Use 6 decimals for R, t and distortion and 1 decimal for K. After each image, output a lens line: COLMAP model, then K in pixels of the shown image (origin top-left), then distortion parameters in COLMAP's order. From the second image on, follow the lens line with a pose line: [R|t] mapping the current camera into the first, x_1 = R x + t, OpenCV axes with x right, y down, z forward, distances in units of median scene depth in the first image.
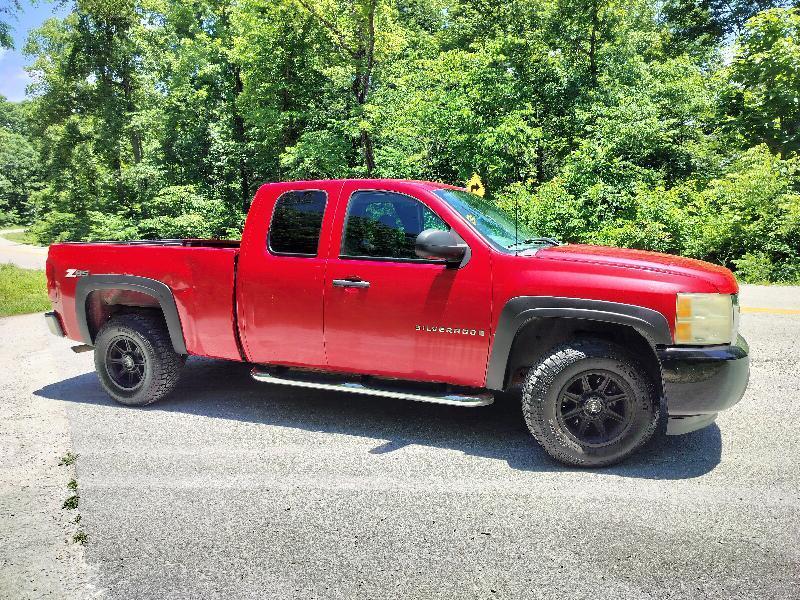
lens RADIAL K [[558.5, 0, 402.1], [0, 558.5, 304.4], [0, 0, 1]] dist [0.049254, -0.052111]
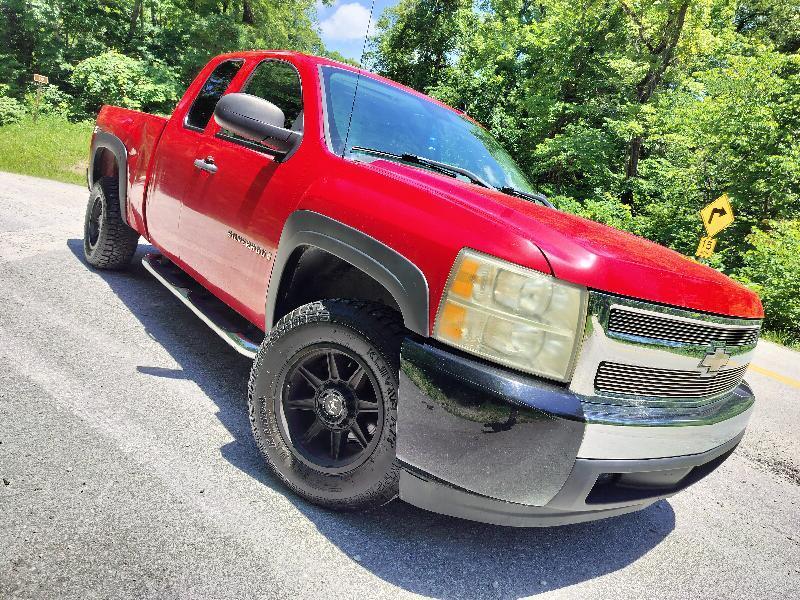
lens RADIAL K [[558.5, 0, 402.1], [0, 558.5, 304.4], [0, 0, 1]] dist [0.049254, -0.052111]
pose [[0.852092, 0.306301, -0.424404, 0.081067], [-0.308678, 0.948935, 0.065120, 0.001713], [0.422678, 0.075516, 0.903128, 0.060478]]
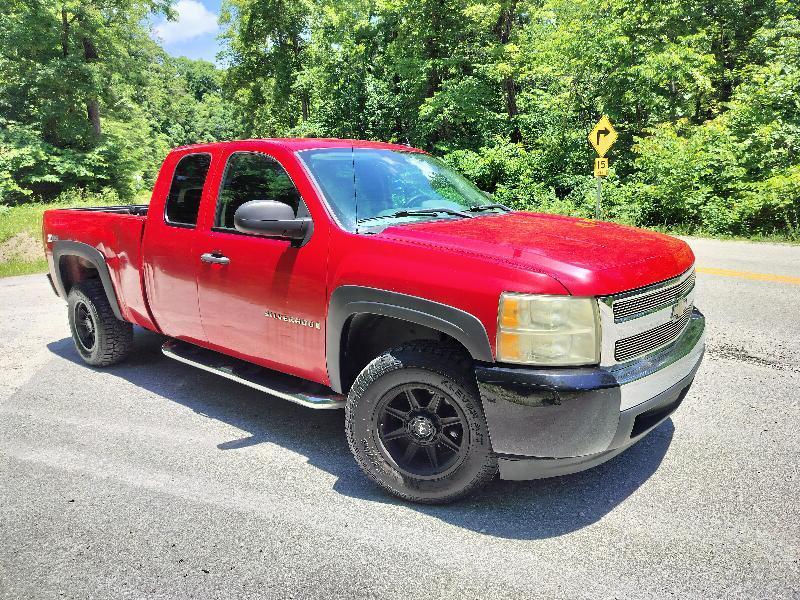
lens RADIAL K [[558.5, 0, 402.1], [0, 558.5, 304.4], [0, 0, 1]] dist [0.049254, -0.052111]
pose [[0.952393, 0.050537, -0.300655, 0.069629], [-0.024921, 0.995770, 0.088436, -0.007784], [0.303853, -0.076733, 0.949624, 0.033146]]
